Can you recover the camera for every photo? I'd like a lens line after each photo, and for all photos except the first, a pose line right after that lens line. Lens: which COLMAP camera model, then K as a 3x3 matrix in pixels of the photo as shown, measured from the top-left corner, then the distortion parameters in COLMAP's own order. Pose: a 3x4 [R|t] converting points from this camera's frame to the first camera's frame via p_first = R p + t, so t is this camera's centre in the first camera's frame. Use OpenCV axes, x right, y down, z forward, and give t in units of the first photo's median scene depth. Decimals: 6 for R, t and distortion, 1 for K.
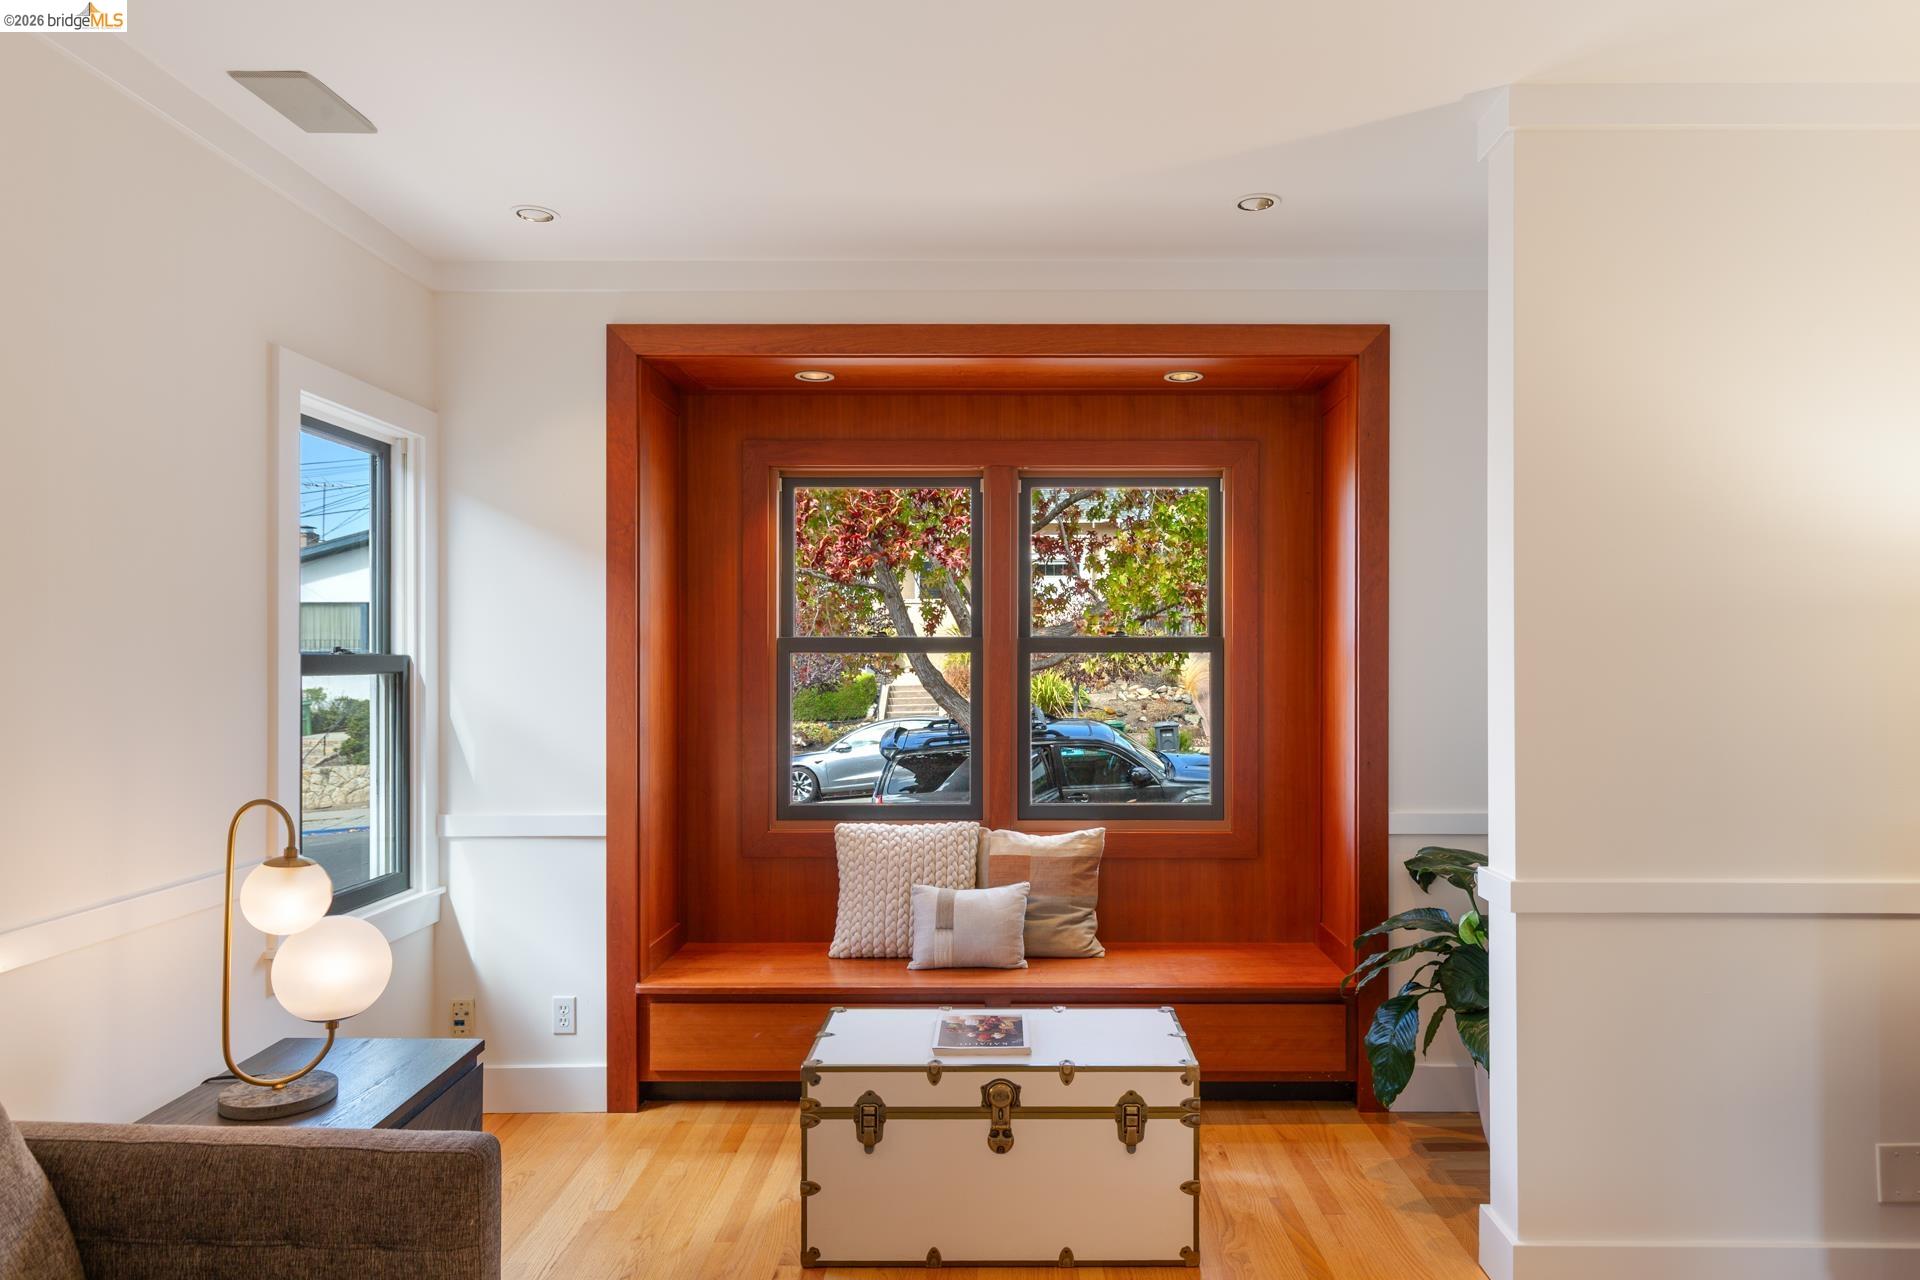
lens RADIAL K [[1172.5, 0, 1010.2], [0, 1172.5, 660.8], [0, 0, 1]] dist [0.004215, -0.000066]
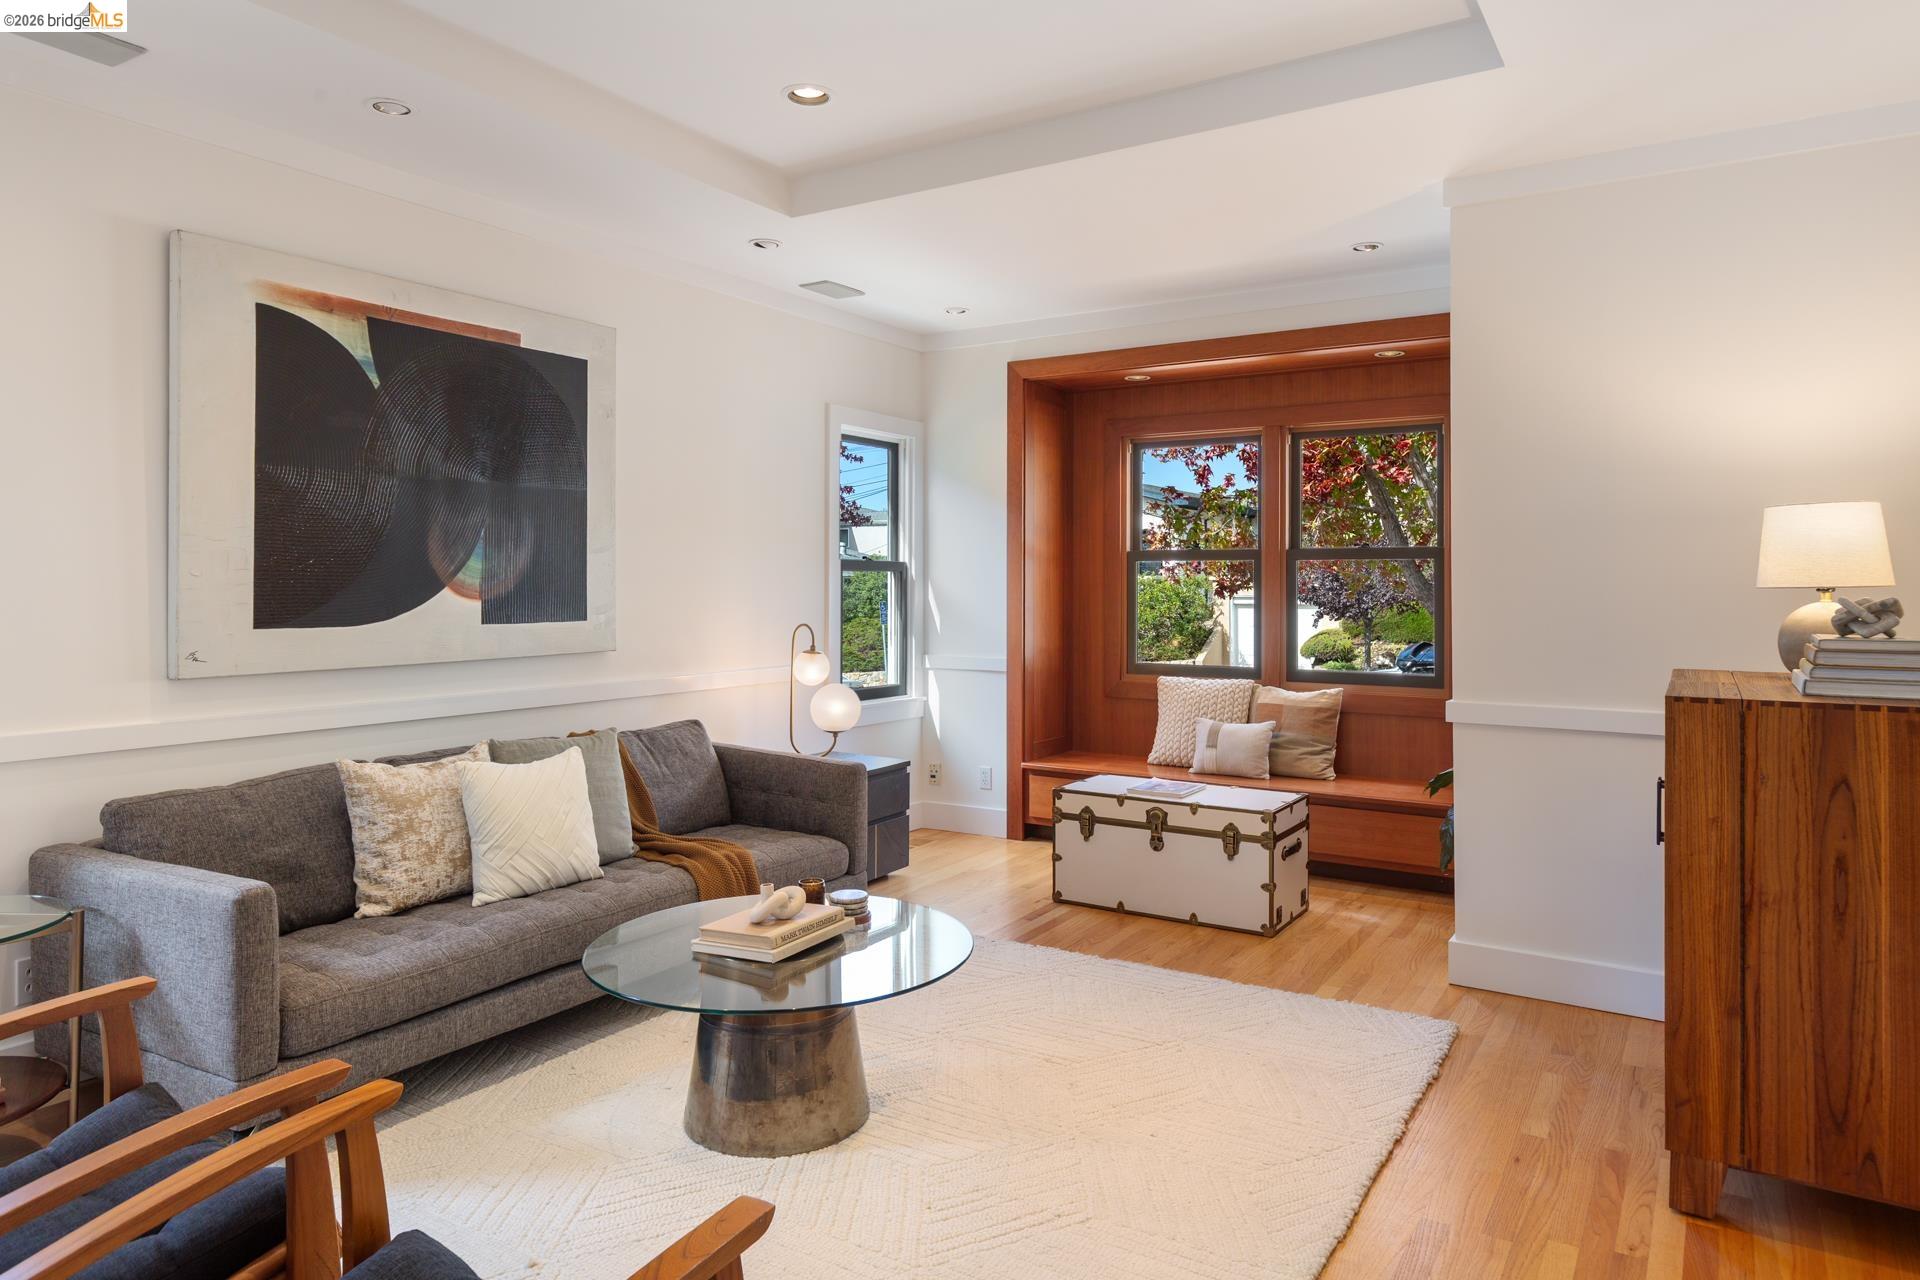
lens RADIAL K [[1202.4, 0, 972.5], [0, 1202.4, 578.0], [0, 0, 1]] dist [0.003752, -0.000110]
pose [[0.845261, 0.001252, -0.534352, 0.487497], [-0.005385, 0.999966, -0.006175, 0.027098], [0.534326, 0.008097, 0.845240, -0.428608]]
